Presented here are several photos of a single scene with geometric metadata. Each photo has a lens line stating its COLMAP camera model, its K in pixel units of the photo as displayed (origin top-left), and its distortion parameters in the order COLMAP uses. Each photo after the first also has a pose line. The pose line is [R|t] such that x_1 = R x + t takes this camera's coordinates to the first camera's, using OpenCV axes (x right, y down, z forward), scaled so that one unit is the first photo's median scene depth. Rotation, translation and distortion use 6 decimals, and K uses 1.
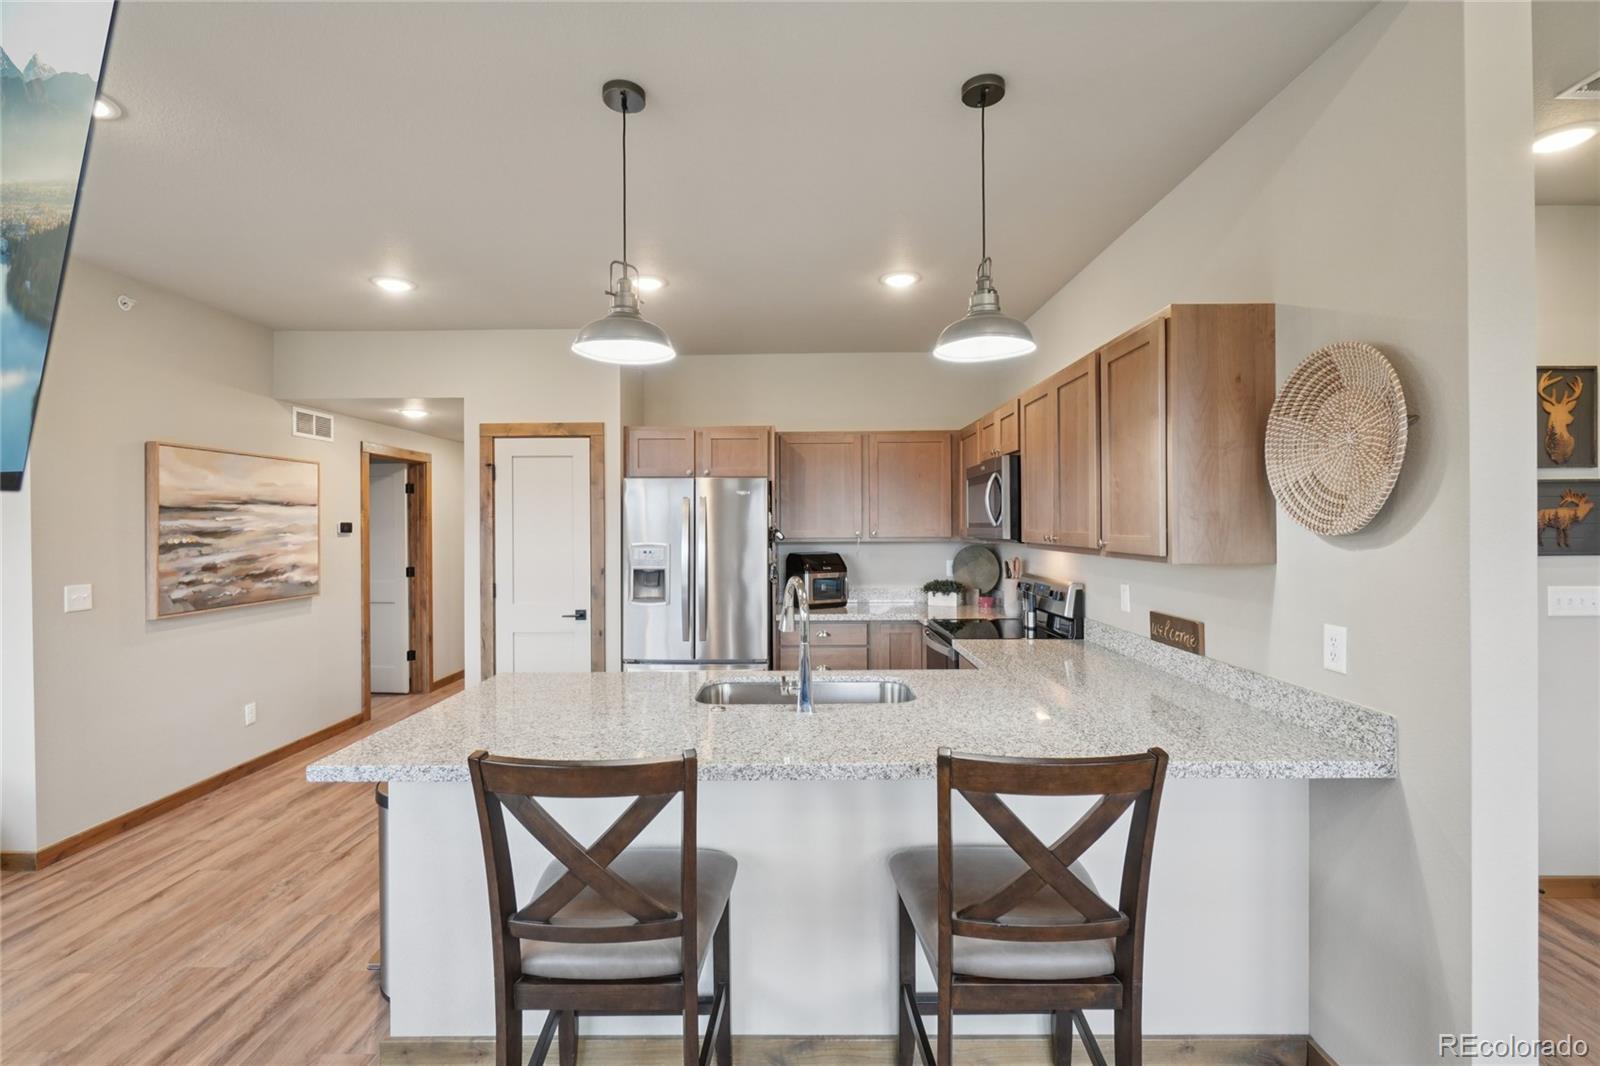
lens RADIAL K [[705.3, 0, 799.8], [0, 705.3, 522.6], [0, 0, 1]] dist [-0.001488, -0.000304]
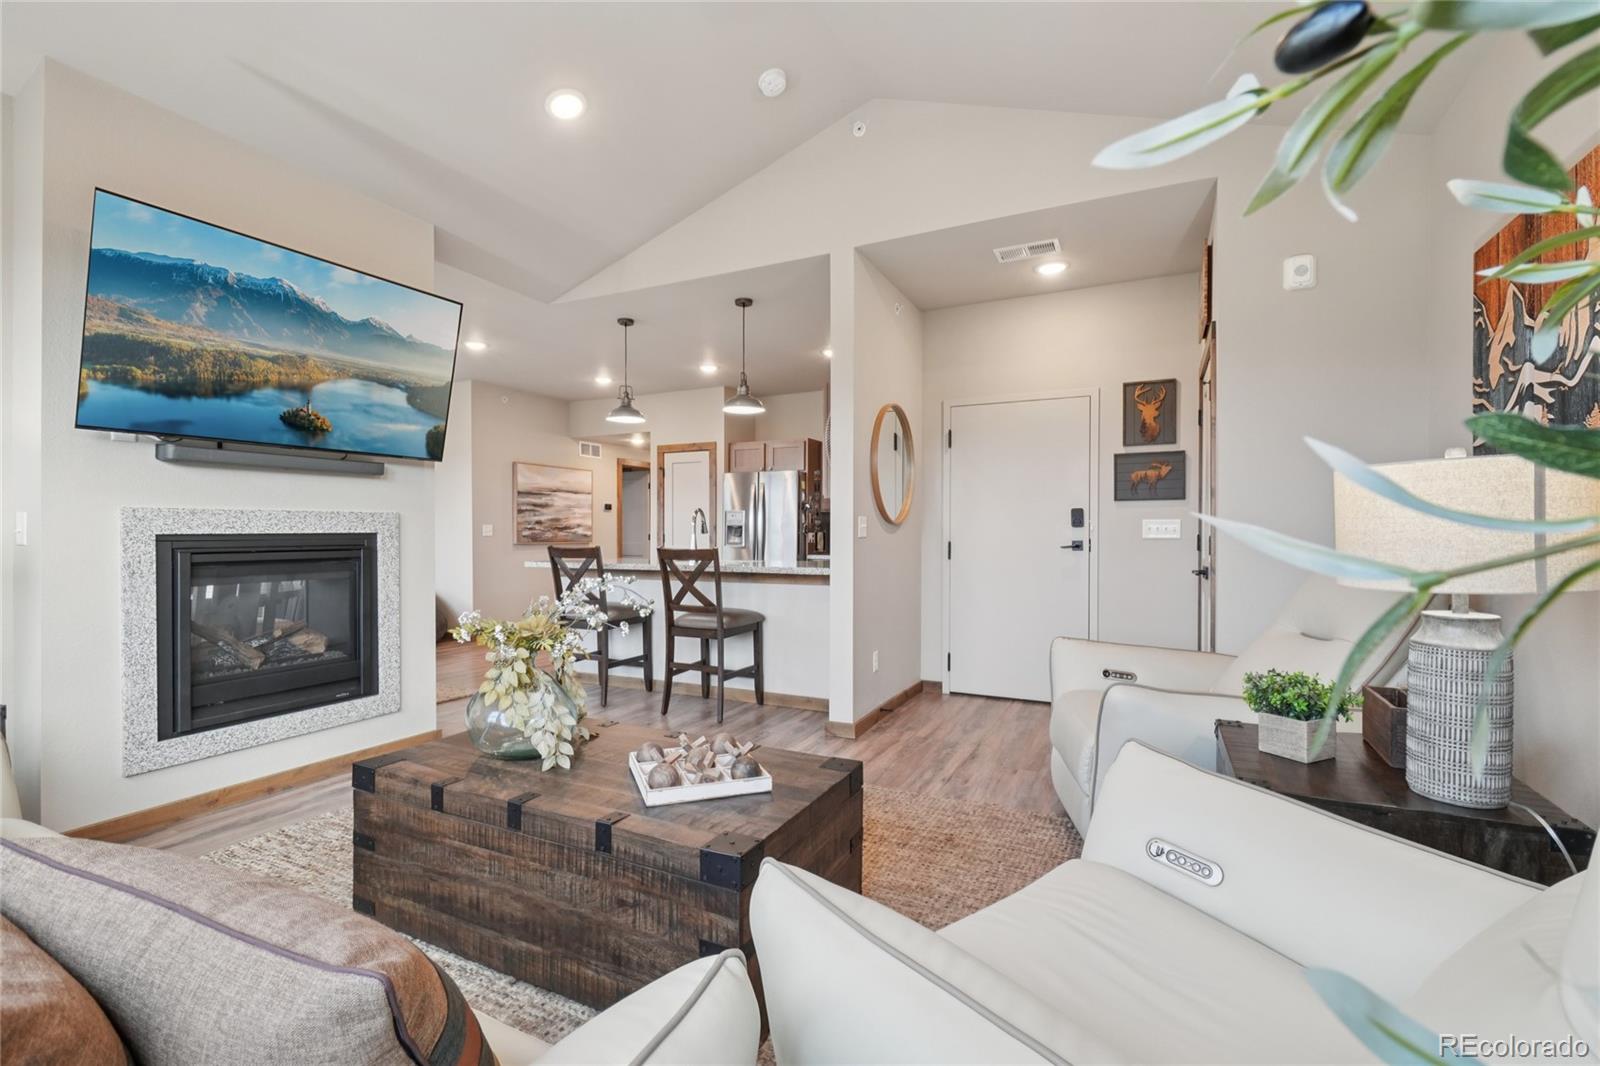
lens RADIAL K [[721.3, 0, 791.8], [0, 721.3, 528.1], [0, 0, 1]] dist [0.000035, -0.000760]
pose [[0.899950, 0.003427, -0.435981, 0.712984], [-0.005296, 0.999981, -0.003073, 0.080374], [0.435962, 0.005074, 0.899951, -0.547589]]
